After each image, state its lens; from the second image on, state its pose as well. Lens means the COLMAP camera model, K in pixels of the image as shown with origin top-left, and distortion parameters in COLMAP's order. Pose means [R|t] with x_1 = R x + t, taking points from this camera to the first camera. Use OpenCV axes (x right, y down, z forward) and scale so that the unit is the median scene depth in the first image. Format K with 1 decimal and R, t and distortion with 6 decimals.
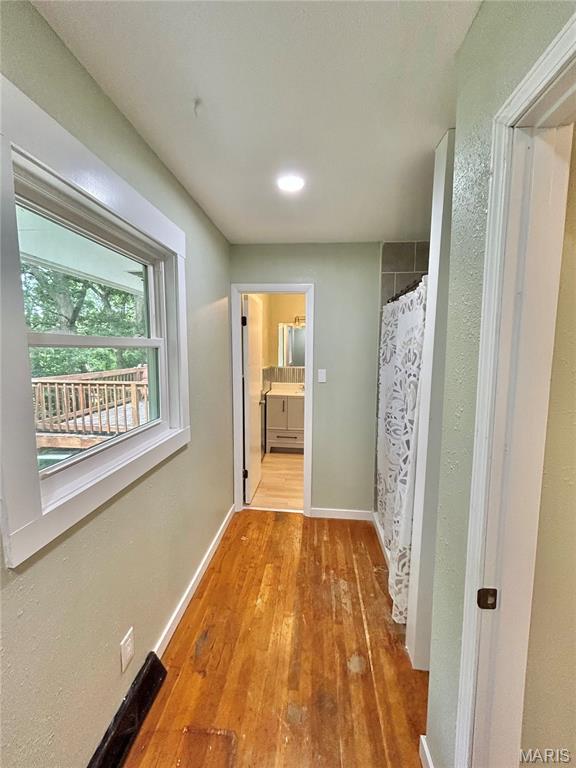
lens RADIAL K [[314.1, 0, 287.6], [0, 314.1, 381.5], [0, 0, 1]] dist [0.000903, -0.000664]
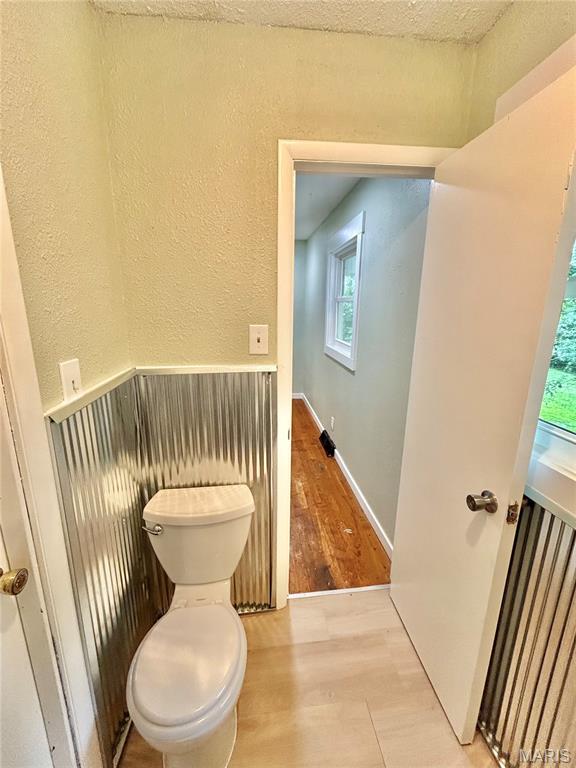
lens RADIAL K [[314.1, 0, 287.6], [0, 314.1, 383.6], [0, 0, 1]] dist [0.000903, -0.000664]
pose [[-0.979960, 0.033116, -0.196422, 0.199045], [-0.033400, 0.944806, 0.325923, -0.165855], [0.196374, 0.325952, -0.924766, 1.866152]]
